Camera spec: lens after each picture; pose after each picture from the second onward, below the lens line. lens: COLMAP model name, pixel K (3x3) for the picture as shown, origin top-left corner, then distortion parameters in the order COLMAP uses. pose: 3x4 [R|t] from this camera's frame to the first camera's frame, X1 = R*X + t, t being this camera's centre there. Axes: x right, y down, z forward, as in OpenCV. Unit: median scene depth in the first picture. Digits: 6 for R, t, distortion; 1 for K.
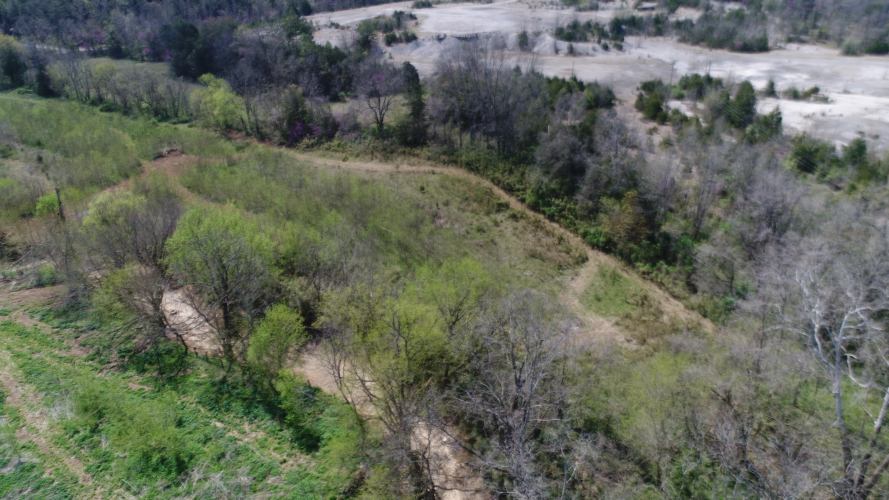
lens RADIAL K [[595.7, 0, 443.4], [0, 595.7, 252.8], [0, 0, 1]] dist [-0.001876, 0.002072]
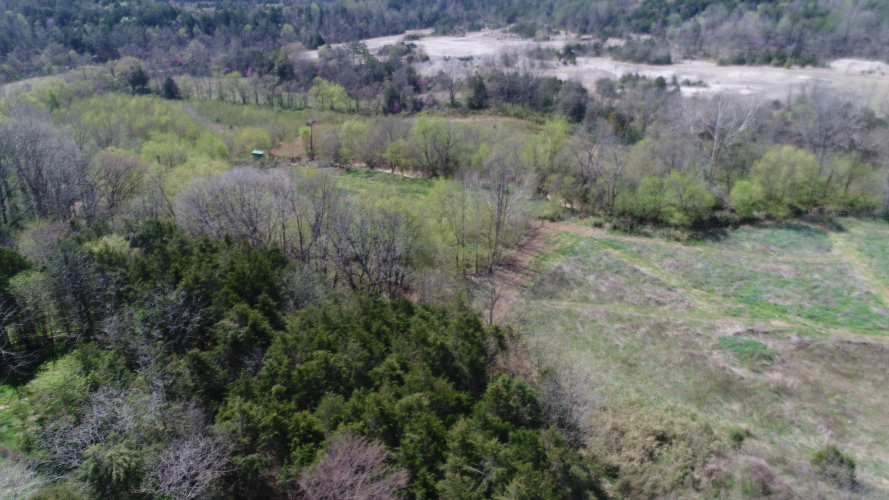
lens RADIAL K [[595.7, 0, 443.4], [0, 595.7, 252.8], [0, 0, 1]] dist [-0.001876, 0.002072]
pose [[0.992759, -0.041884, 0.112583, -0.206117], [0.048701, 0.997099, -0.058500, 0.187281], [-0.109806, 0.063560, 0.991919, -0.379410]]
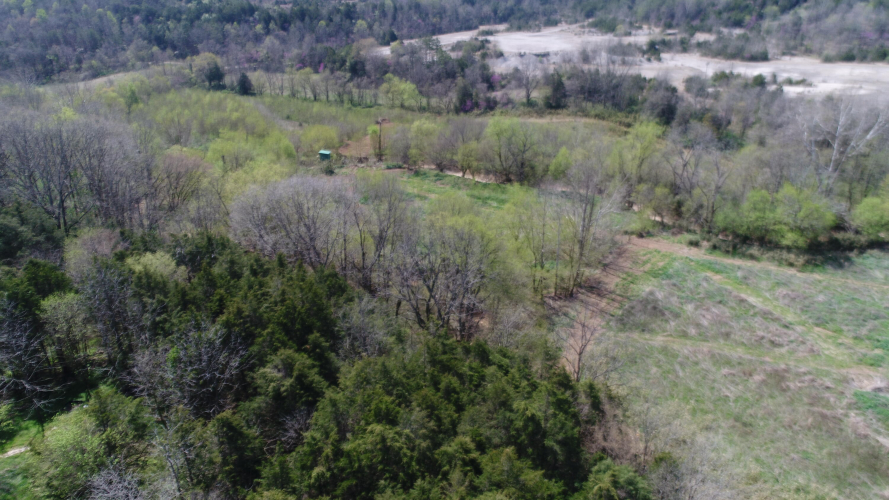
lens RADIAL K [[595.7, 0, 443.4], [0, 595.7, 252.8], [0, 0, 1]] dist [-0.001876, 0.002072]
pose [[0.999964, -0.006989, 0.004868, -0.208689], [0.007249, 0.998429, -0.055558, 0.169132], [-0.004472, 0.055591, 0.998444, -0.334051]]
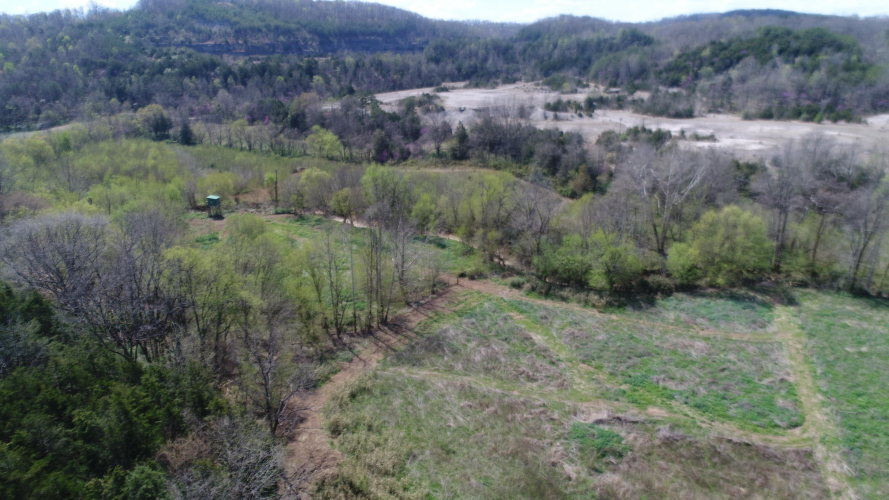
lens RADIAL K [[595.7, 0, 443.4], [0, 595.7, 252.8], [0, 0, 1]] dist [-0.001876, 0.002072]
pose [[0.999962, 0.003420, 0.008079, -0.063408], [-0.002240, 0.989890, -0.141822, 0.180690], [-0.008482, 0.141798, 0.989859, -0.353467]]
